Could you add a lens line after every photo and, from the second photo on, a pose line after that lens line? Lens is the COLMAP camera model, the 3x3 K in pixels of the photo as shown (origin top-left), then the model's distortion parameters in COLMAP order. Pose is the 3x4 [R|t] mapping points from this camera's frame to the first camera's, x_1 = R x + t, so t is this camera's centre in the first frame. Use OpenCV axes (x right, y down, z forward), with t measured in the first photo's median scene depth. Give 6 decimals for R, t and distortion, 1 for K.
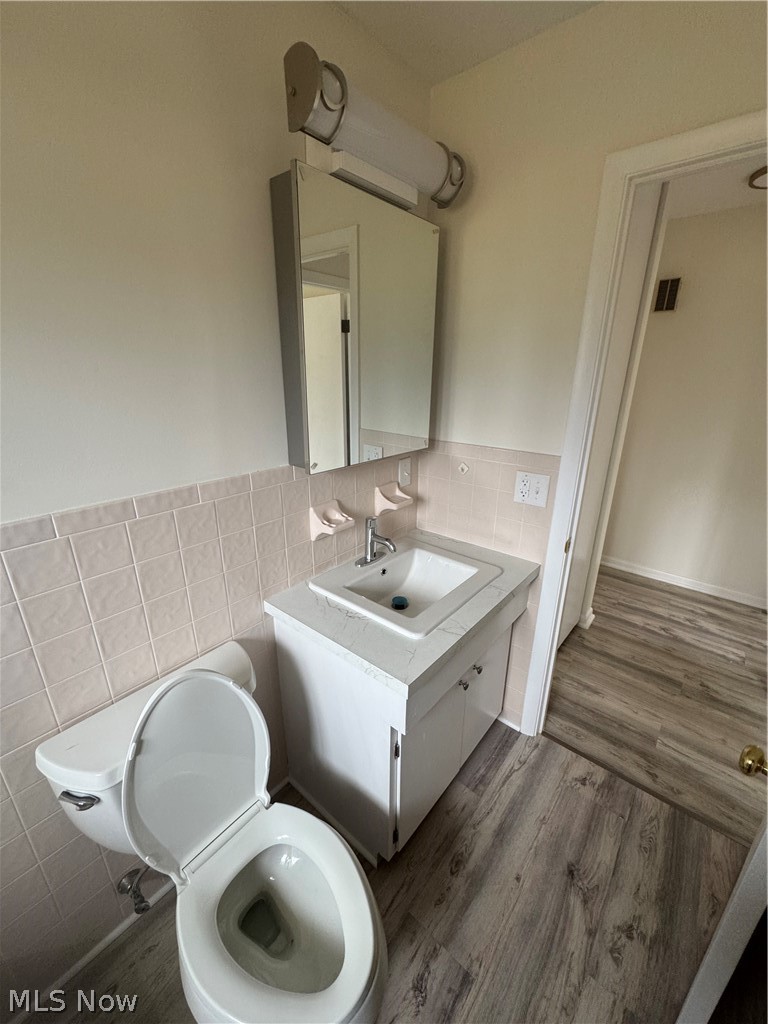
lens RADIAL K [[410.5, 0, 384.0], [0, 410.5, 512.0], [0, 0, 1]] dist [-0.001899, -0.000388]
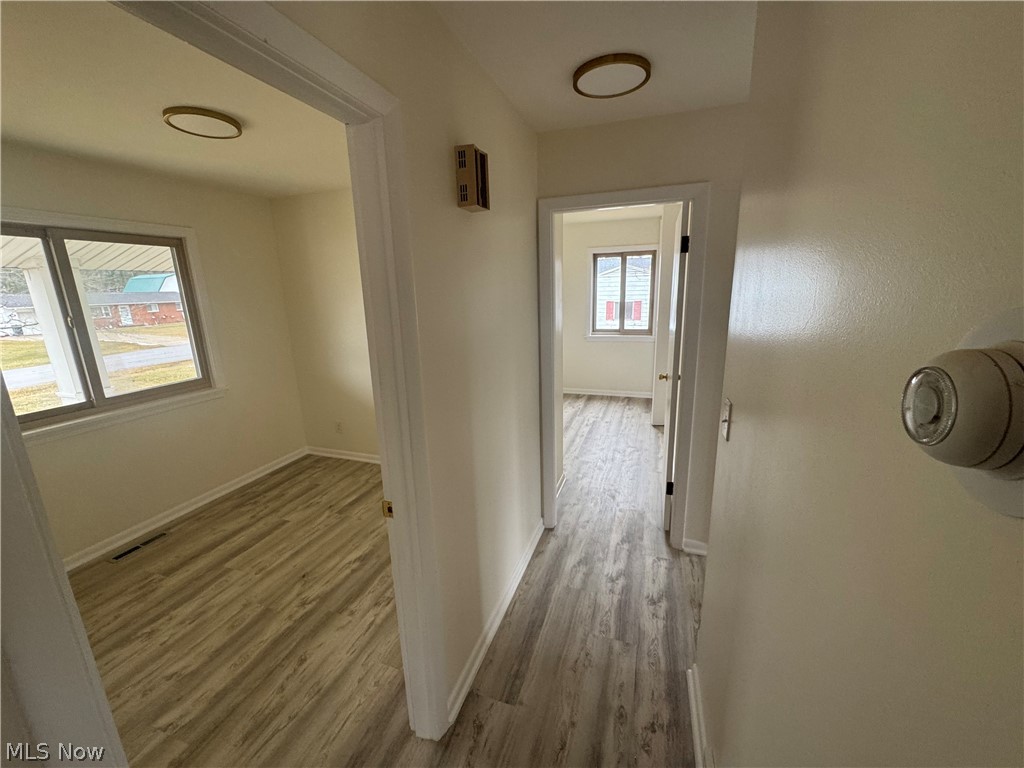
lens RADIAL K [[410.5, 0, 512.0], [0, 410.5, 384.0], [0, 0, 1]] dist [-0.001899, -0.000388]
pose [[-0.367036, -0.207336, 0.906806, 0.130104], [0.333645, 0.880635, 0.336398, -0.487849], [-0.868312, 0.426021, -0.254048, 1.298124]]
